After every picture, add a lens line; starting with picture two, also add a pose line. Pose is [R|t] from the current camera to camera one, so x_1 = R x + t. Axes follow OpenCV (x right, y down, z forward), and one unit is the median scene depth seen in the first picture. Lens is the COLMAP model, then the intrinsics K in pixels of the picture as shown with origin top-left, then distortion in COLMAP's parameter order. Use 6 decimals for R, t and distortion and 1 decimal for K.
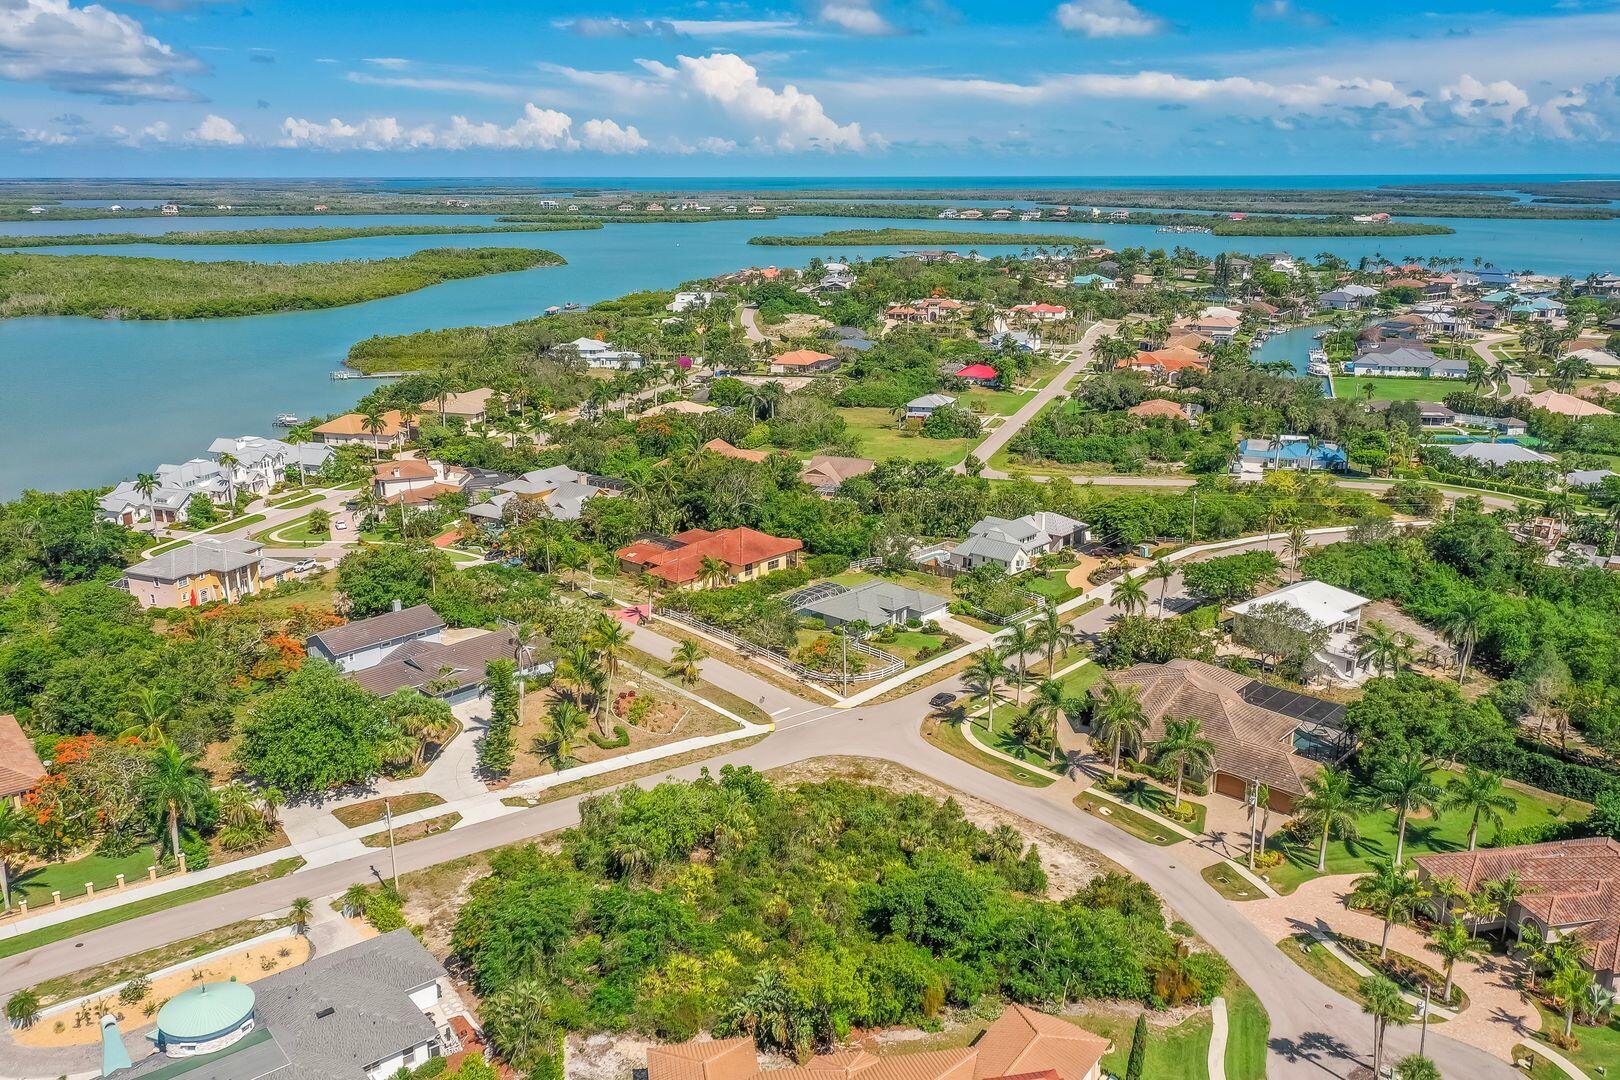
lens RADIAL K [[1326.0, 0, 810.4], [0, 1326.0, 518.2], [0, 0, 1]] dist [-0.009265, 0.006646]
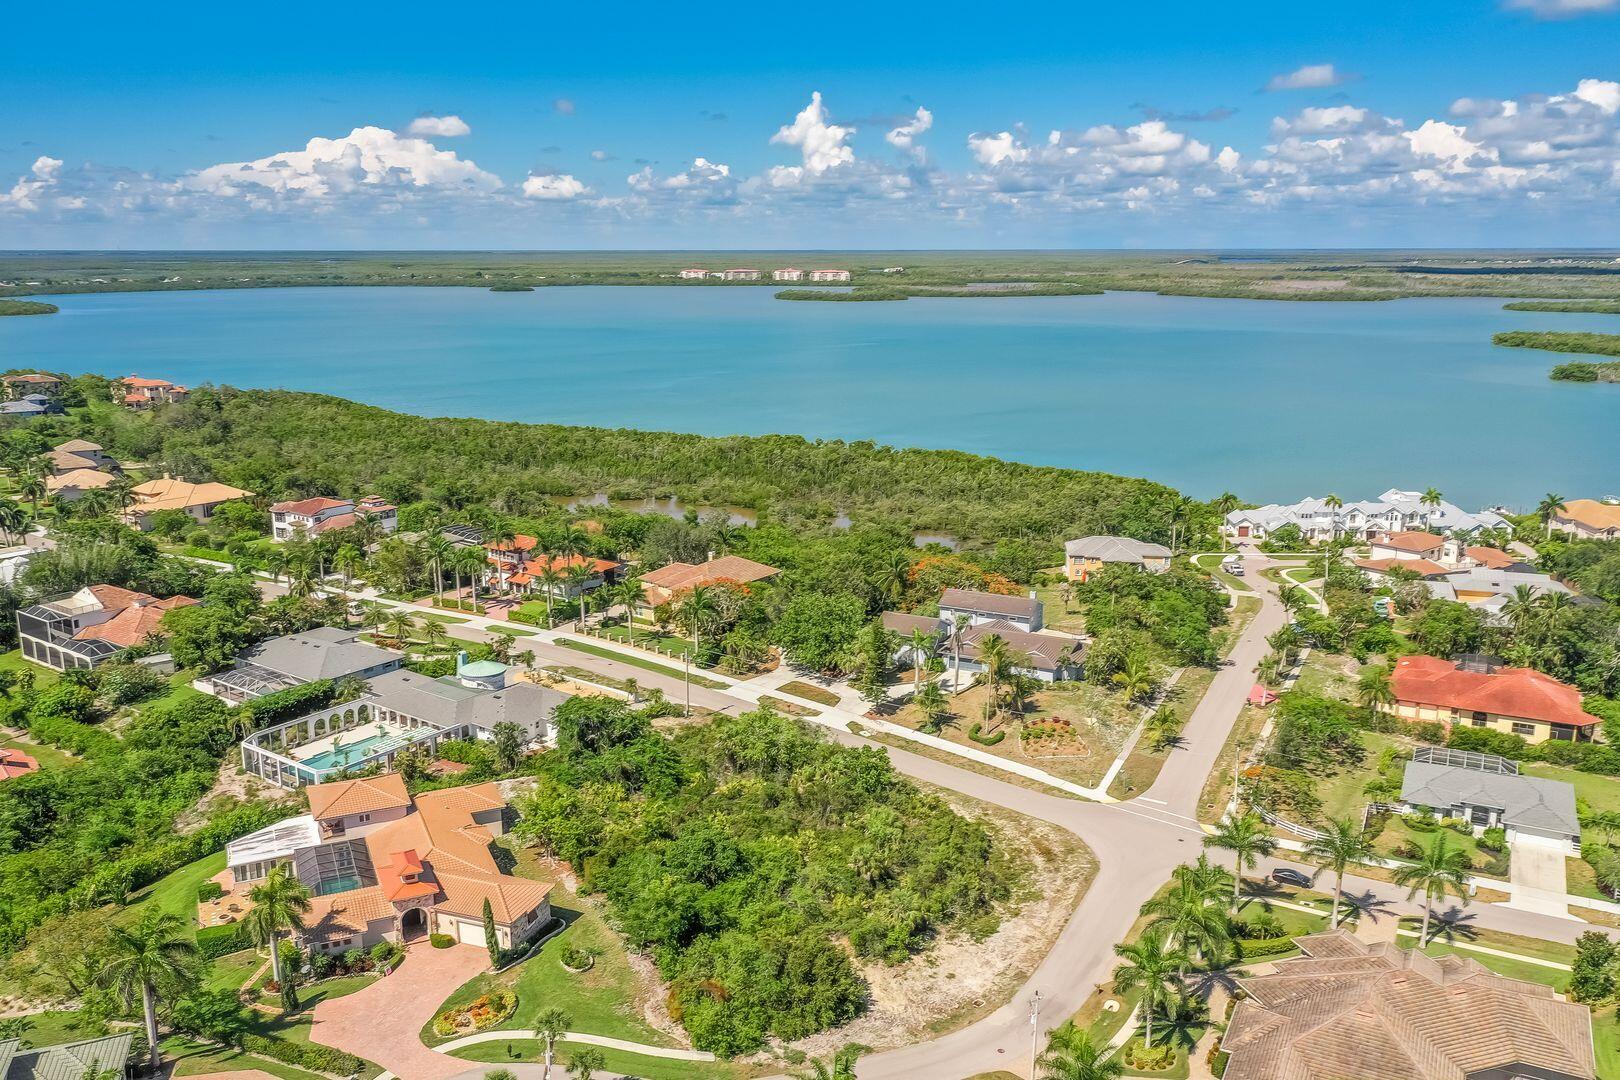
lens RADIAL K [[1280.0, 0, 773.8], [0, 1280.0, 568.1], [0, 0, 1]] dist [-0.001242, 0.002063]
pose [[0.229997, 0.232143, -0.945098, 0.531803], [-0.238519, 0.954960, 0.176519, -0.078558], [0.943509, 0.184825, 0.275009, 0.332237]]
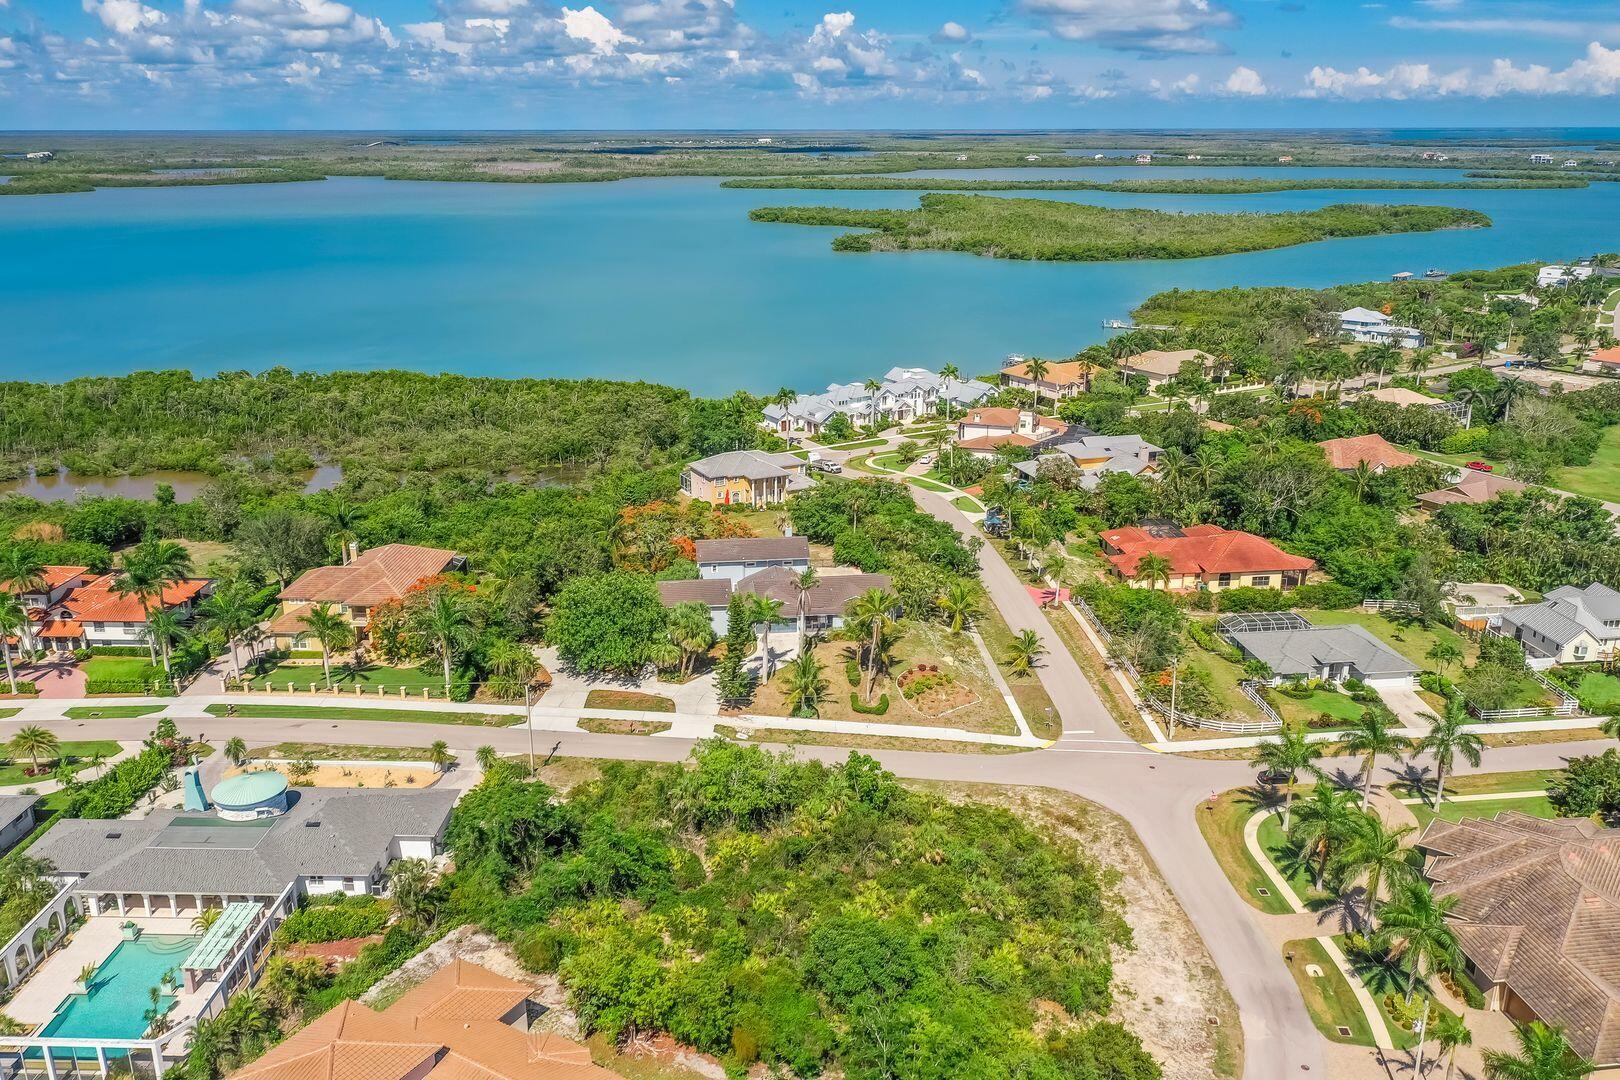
lens RADIAL K [[1316.2, 0, 788.3], [0, 1316.2, 538.3], [0, 0, 1]] dist [-0.008681, 0.008798]
pose [[0.745763, 0.195414, -0.636907, 0.264791], [-0.163082, 0.980476, 0.109873, -0.033406], [0.645942, 0.021929, 0.763071, 0.142340]]
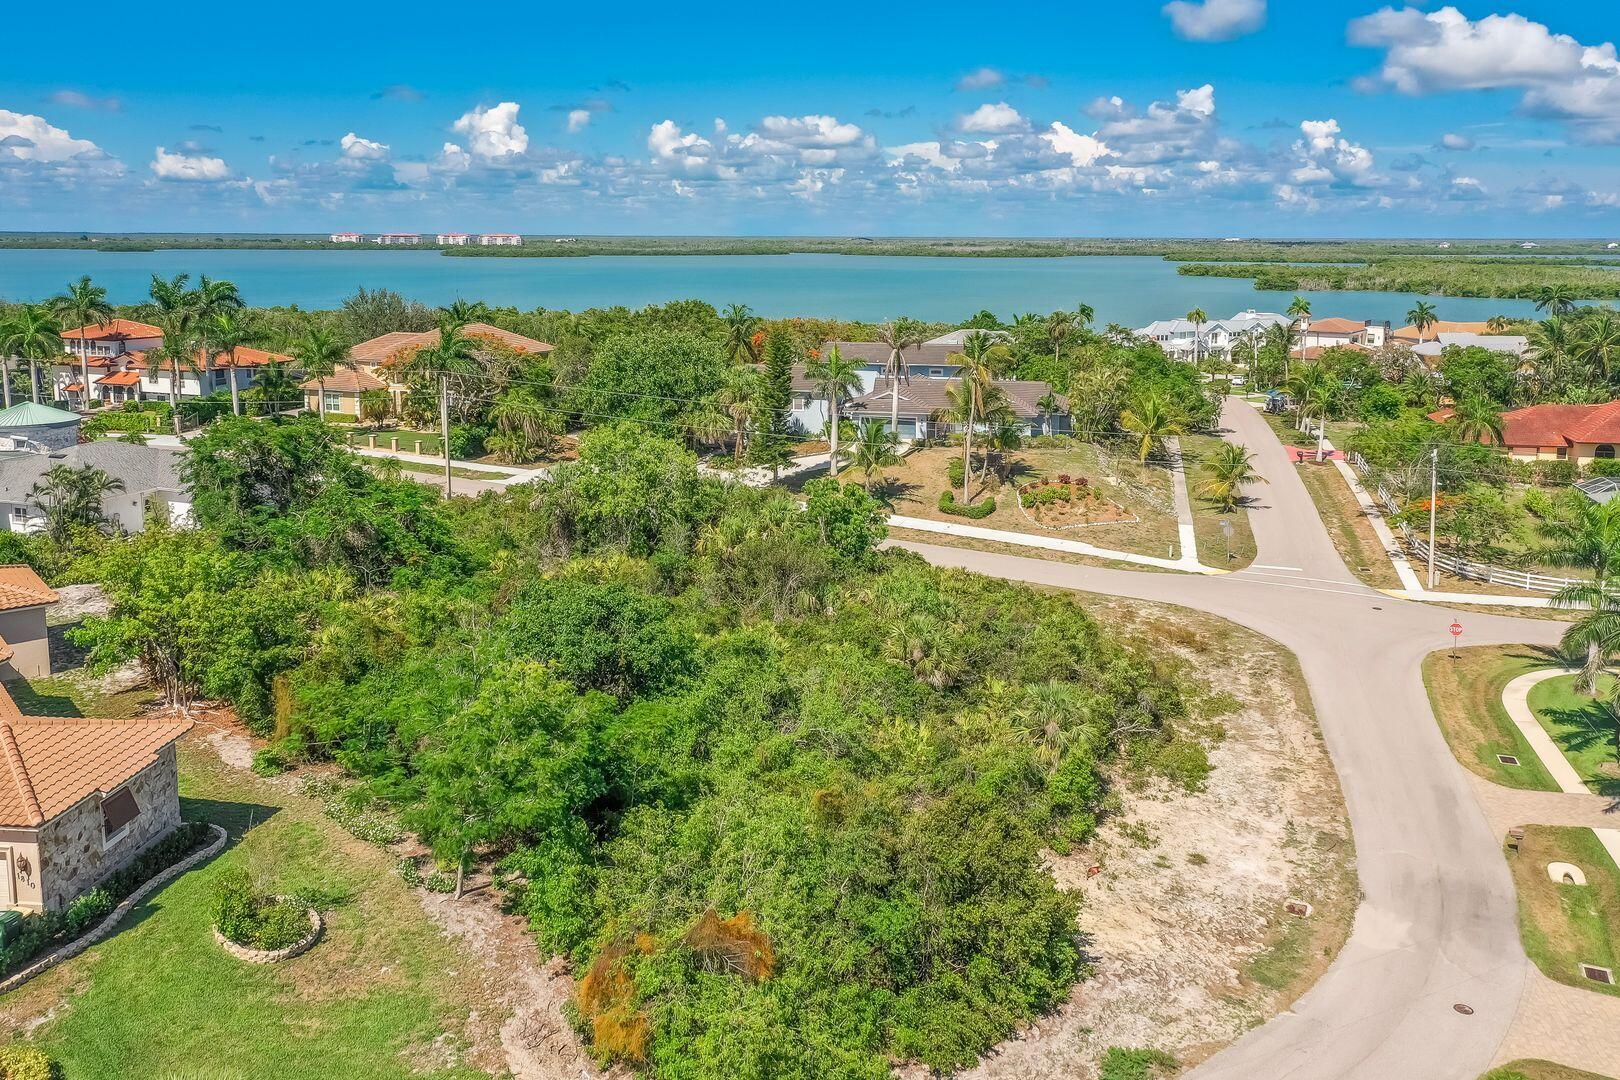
lens RADIAL K [[1314.1, 0, 814.1], [0, 1314.1, 452.8], [0, 0, 1]] dist [-0.004545, -0.005619]
pose [[0.490433, 0.143890, -0.859518, 0.255955], [-0.225819, 0.973571, 0.034133, 0.088613], [0.841713, 0.177356, 0.509965, 0.386015]]
